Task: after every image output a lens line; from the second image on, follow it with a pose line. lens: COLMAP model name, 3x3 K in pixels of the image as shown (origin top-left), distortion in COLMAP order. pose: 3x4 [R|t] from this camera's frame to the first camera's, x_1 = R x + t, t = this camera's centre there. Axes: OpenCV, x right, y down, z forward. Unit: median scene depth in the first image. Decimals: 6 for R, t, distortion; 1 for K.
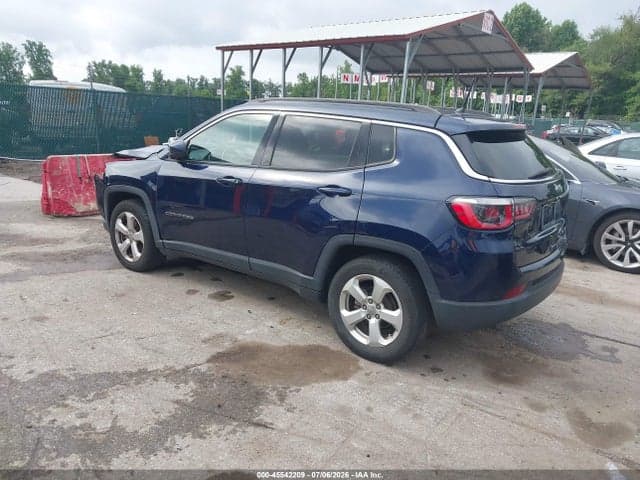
lens RADIAL K [[509.2, 0, 320.0], [0, 509.2, 240.0], [0, 0, 1]] dist [0.006278, -0.006666]
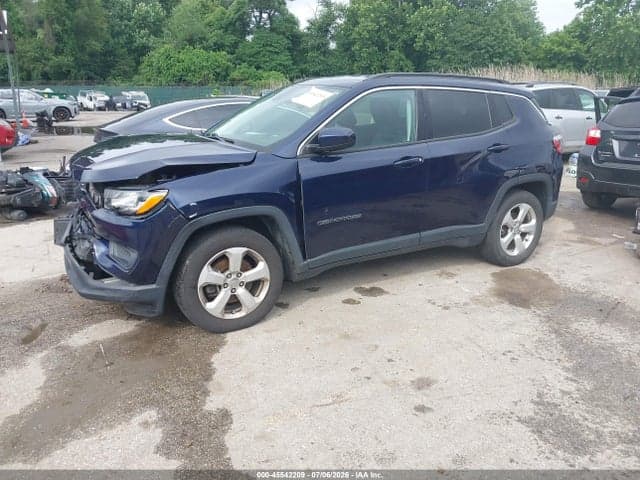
lens RADIAL K [[509.2, 0, 320.0], [0, 509.2, 240.0], [0, 0, 1]] dist [0.006278, -0.006666]
pose [[0.392236, -0.298365, 0.870132, -1.152043], [0.239572, 0.946425, 0.216531, -0.229139], [-0.888119, 0.123528, 0.442702, 0.750068]]
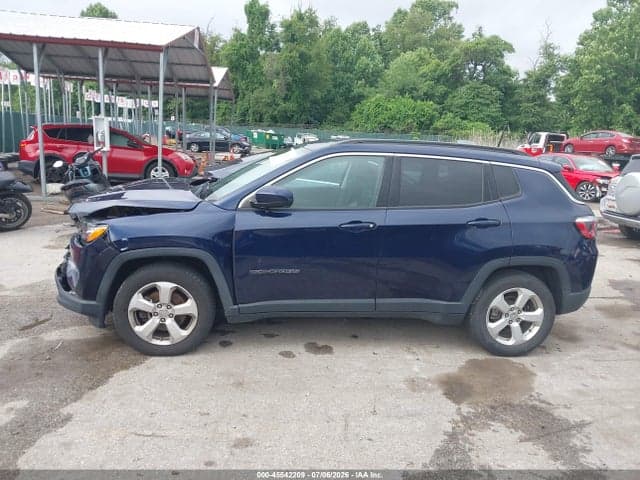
lens RADIAL K [[509.2, 0, 320.0], [0, 509.2, 240.0], [0, 0, 1]] dist [0.006278, -0.006666]
pose [[0.726008, -0.148017, 0.671568, -0.899971], [0.148867, 0.987233, 0.056656, -0.158309], [-0.671380, 0.058842, 0.738774, 0.341976]]
